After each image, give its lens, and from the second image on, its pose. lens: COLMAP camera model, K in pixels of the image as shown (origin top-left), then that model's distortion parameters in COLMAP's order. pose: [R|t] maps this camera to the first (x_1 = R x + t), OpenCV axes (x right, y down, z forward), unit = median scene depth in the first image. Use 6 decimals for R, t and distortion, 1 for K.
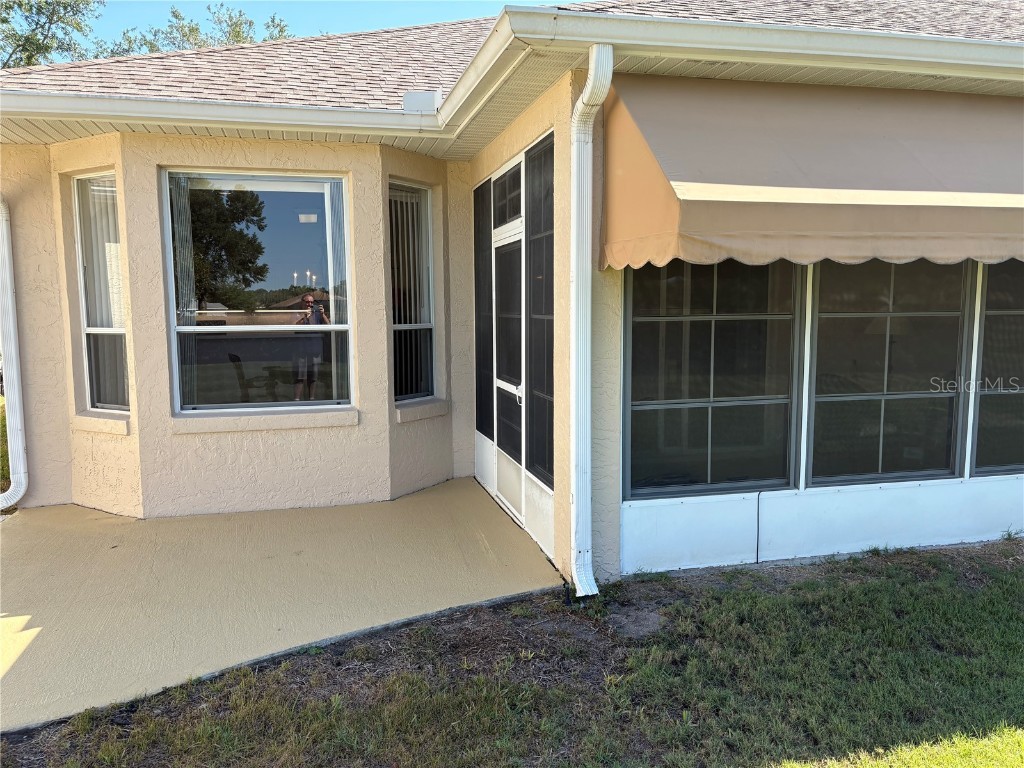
lens RADIAL K [[772.7, 0, 512.0], [0, 772.7, 384.0], [0, 0, 1]] dist [0.094386, -0.114935]
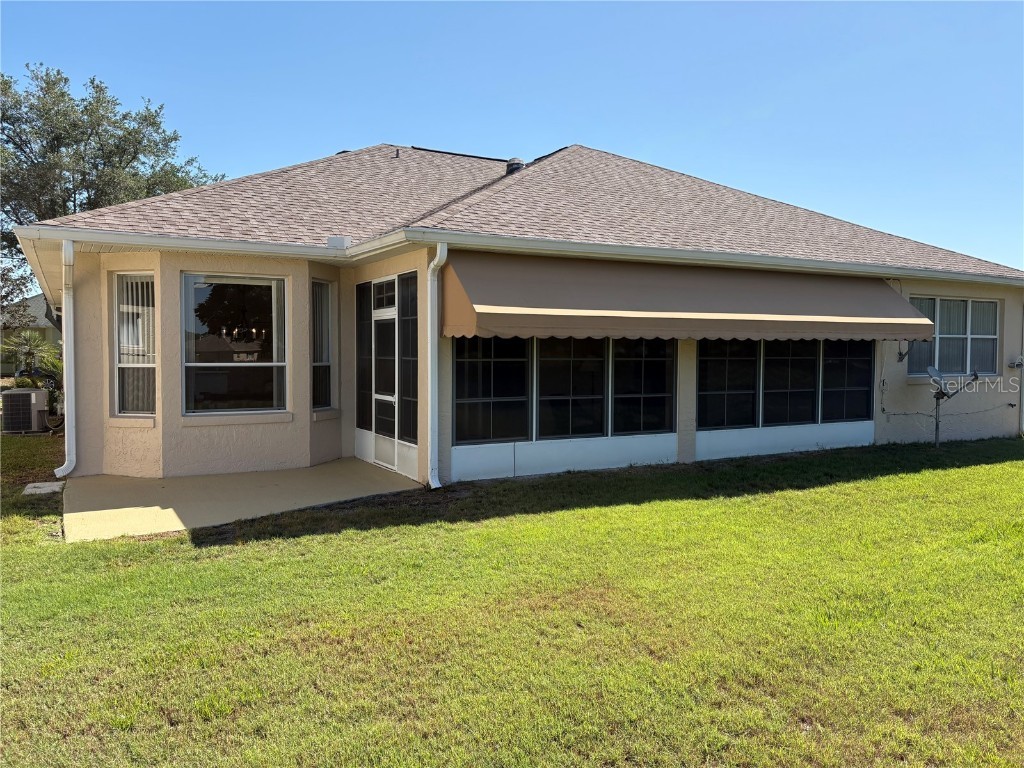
lens RADIAL K [[766.1, 0, 512.0], [0, 766.1, 384.0], [0, 0, 1]] dist [0.014629, 0.012885]
pose [[0.965867, -0.000532, 0.259039, -0.185663], [0.015768, 0.998264, -0.056742, 0.080862], [-0.258559, 0.058890, 0.964199, -0.824599]]
